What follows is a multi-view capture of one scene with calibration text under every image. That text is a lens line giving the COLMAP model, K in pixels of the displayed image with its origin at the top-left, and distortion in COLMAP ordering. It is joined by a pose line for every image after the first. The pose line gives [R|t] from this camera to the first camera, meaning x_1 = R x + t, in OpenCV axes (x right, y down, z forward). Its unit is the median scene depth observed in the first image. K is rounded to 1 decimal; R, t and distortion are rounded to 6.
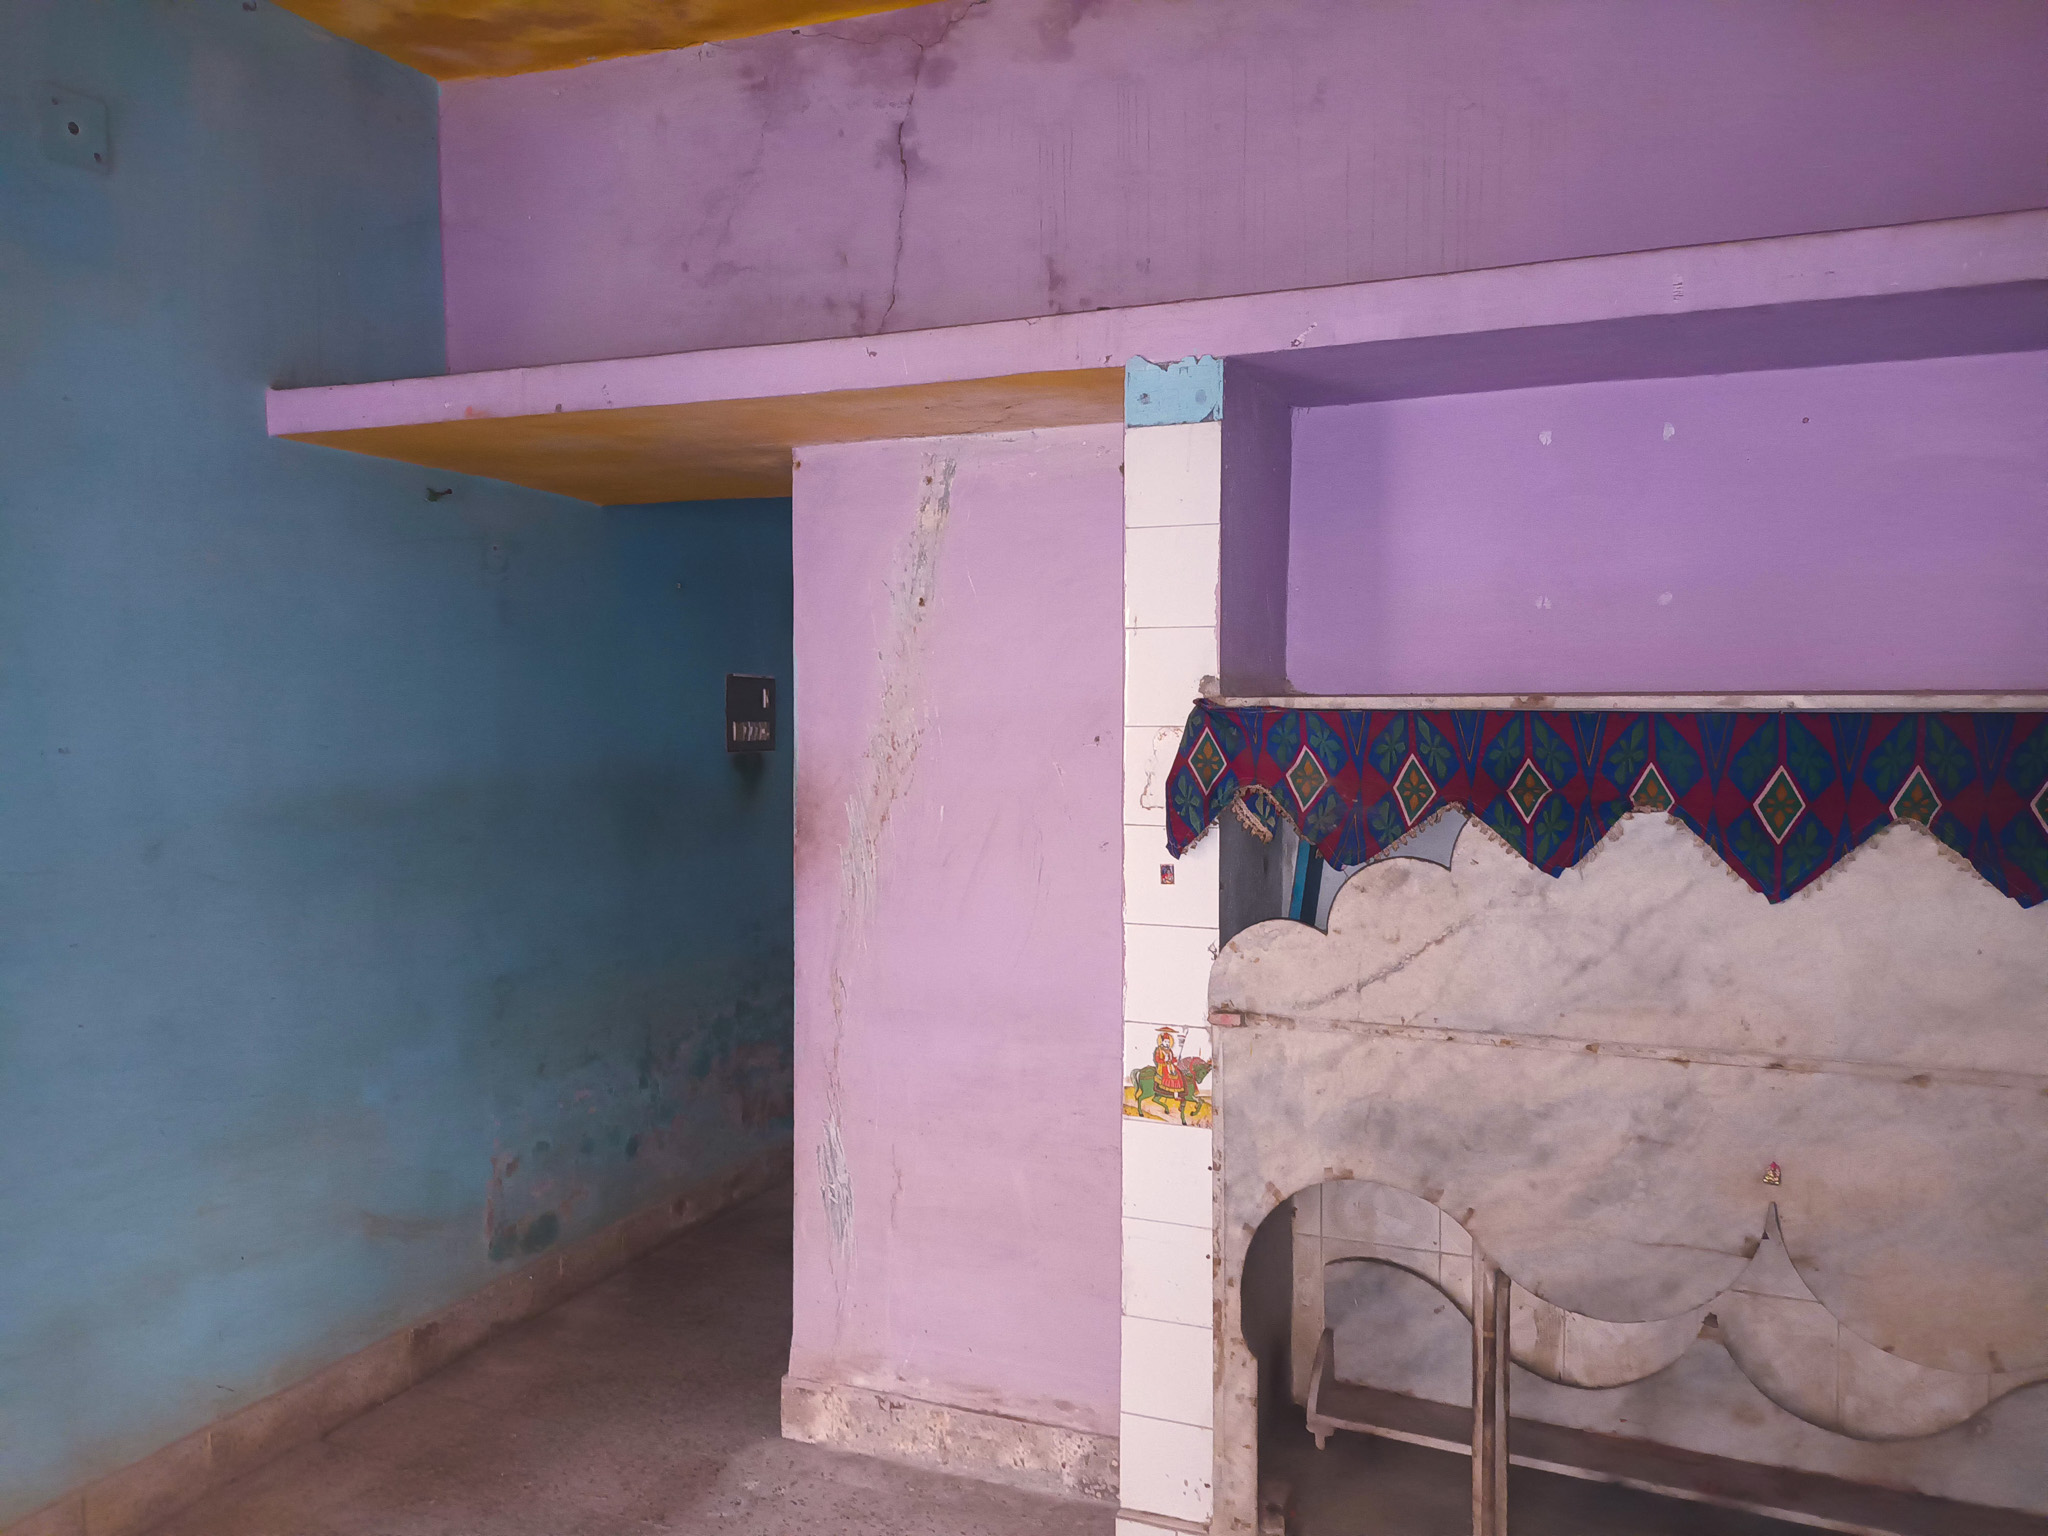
lens RADIAL K [[1497.7, 0, 1024.0], [0, 1497.7, 768.0], [0, 0, 1]] dist [0.076958, -0.127265]
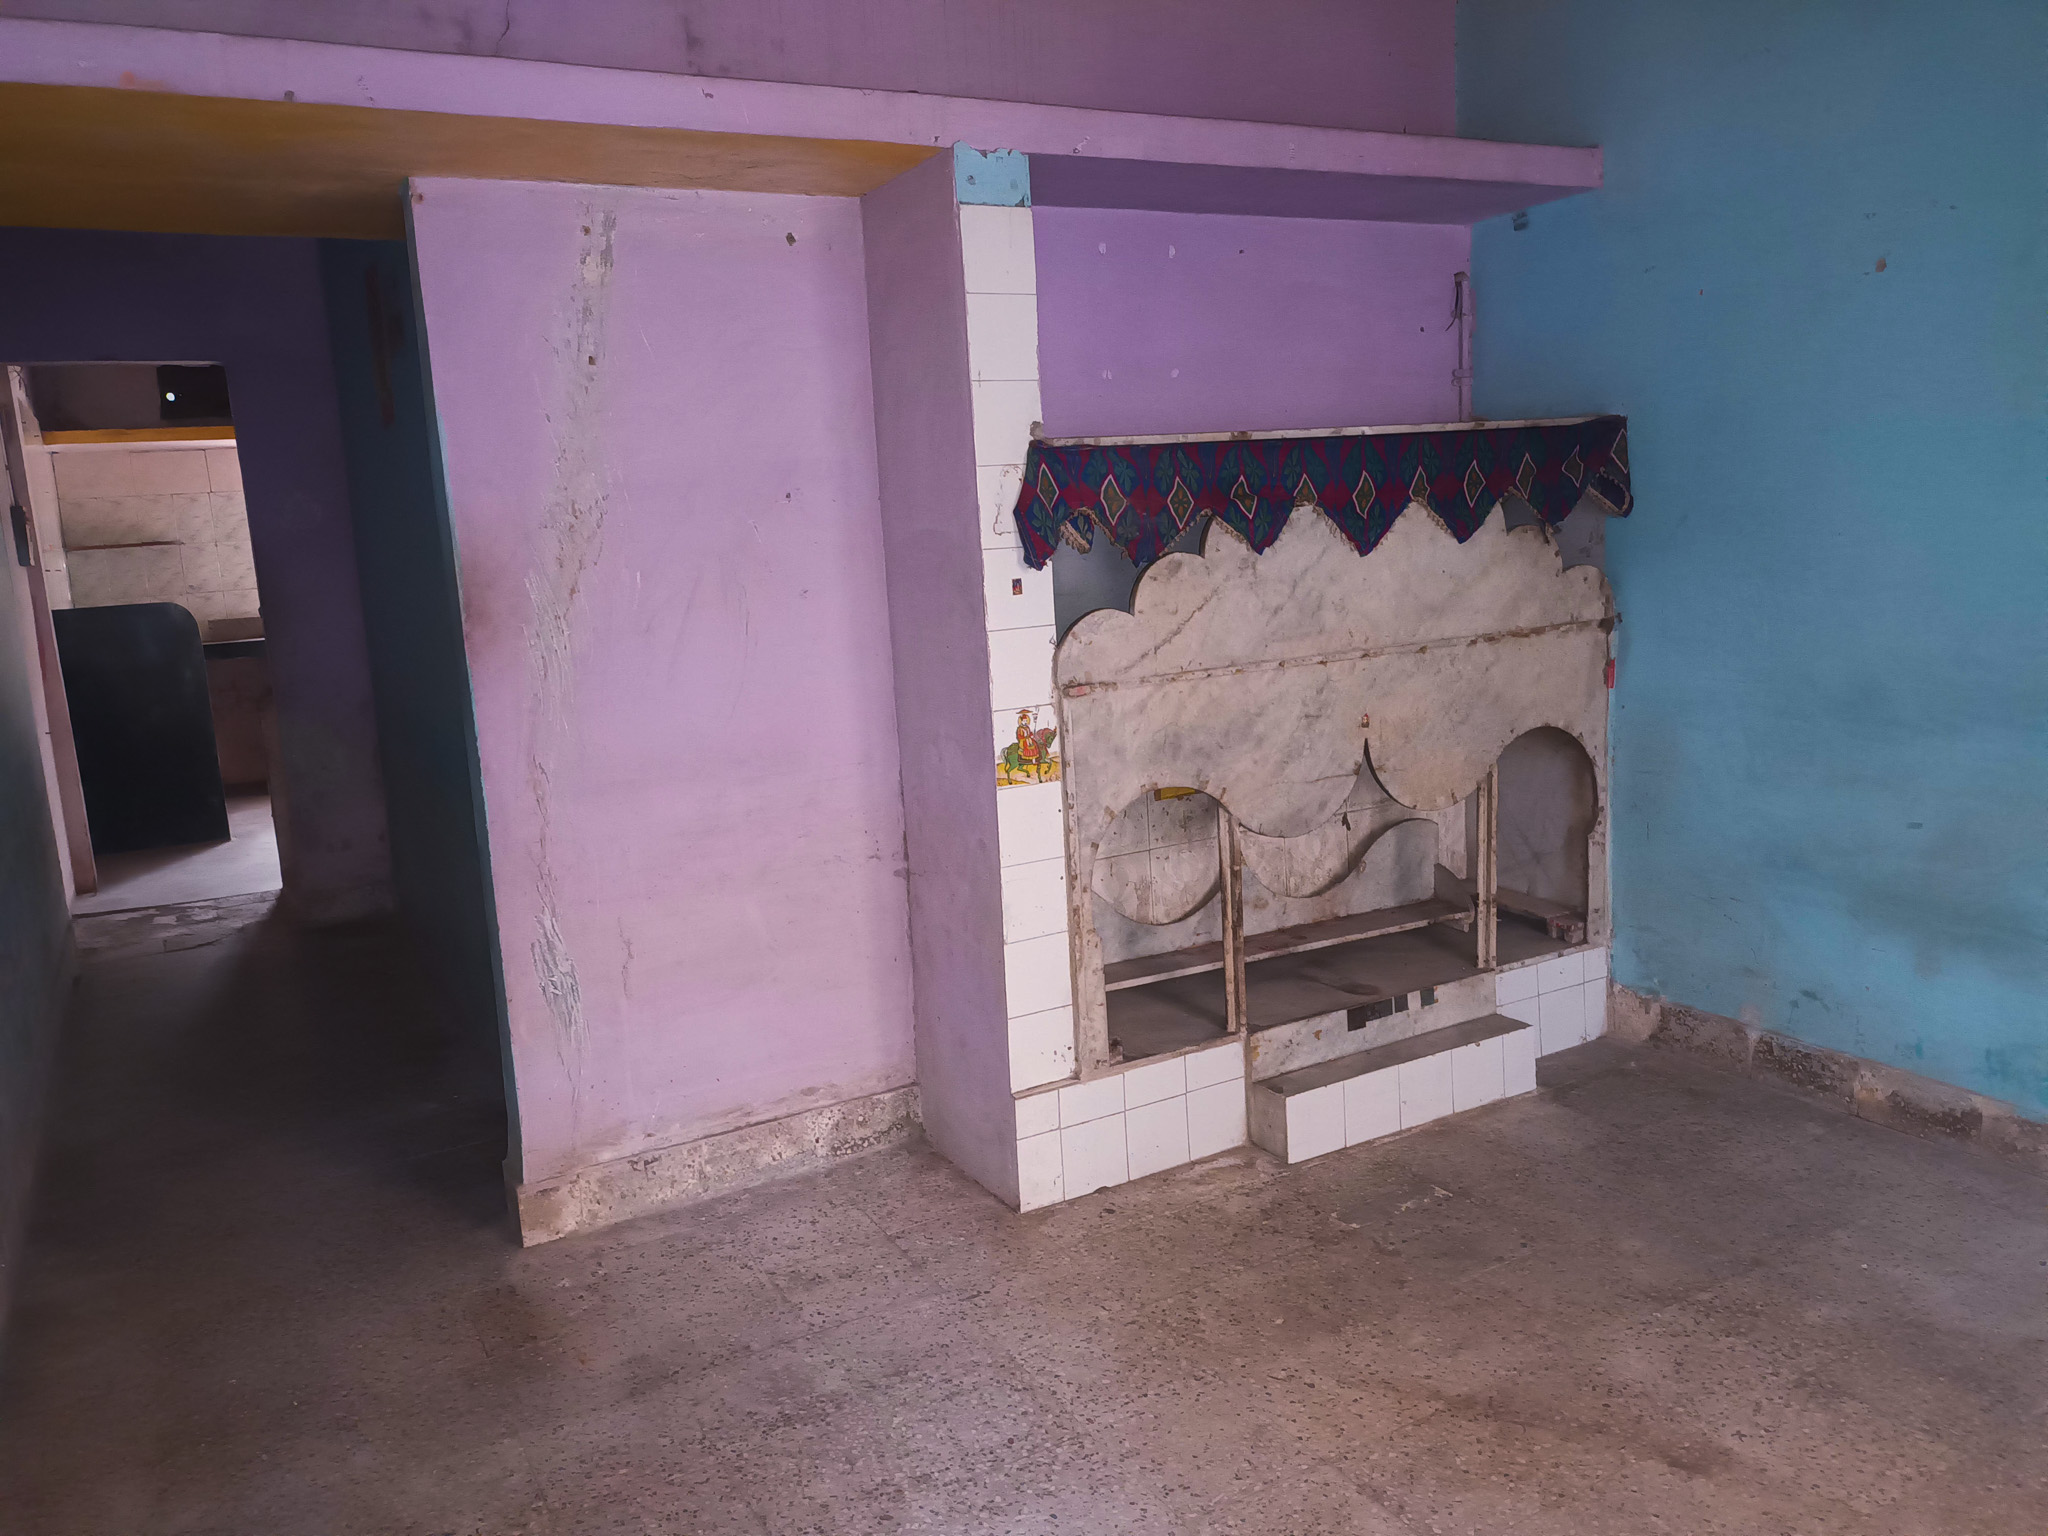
lens RADIAL K [[1497.7, 0, 1024.0], [0, 1497.7, 768.0], [0, 0, 1]] dist [0.076958, -0.127265]
pose [[0.630360, -0.169743, 0.757518, -0.879686], [0.087547, 0.985121, 0.147893, 0.036643], [-0.771350, -0.026908, 0.635842, 0.208182]]
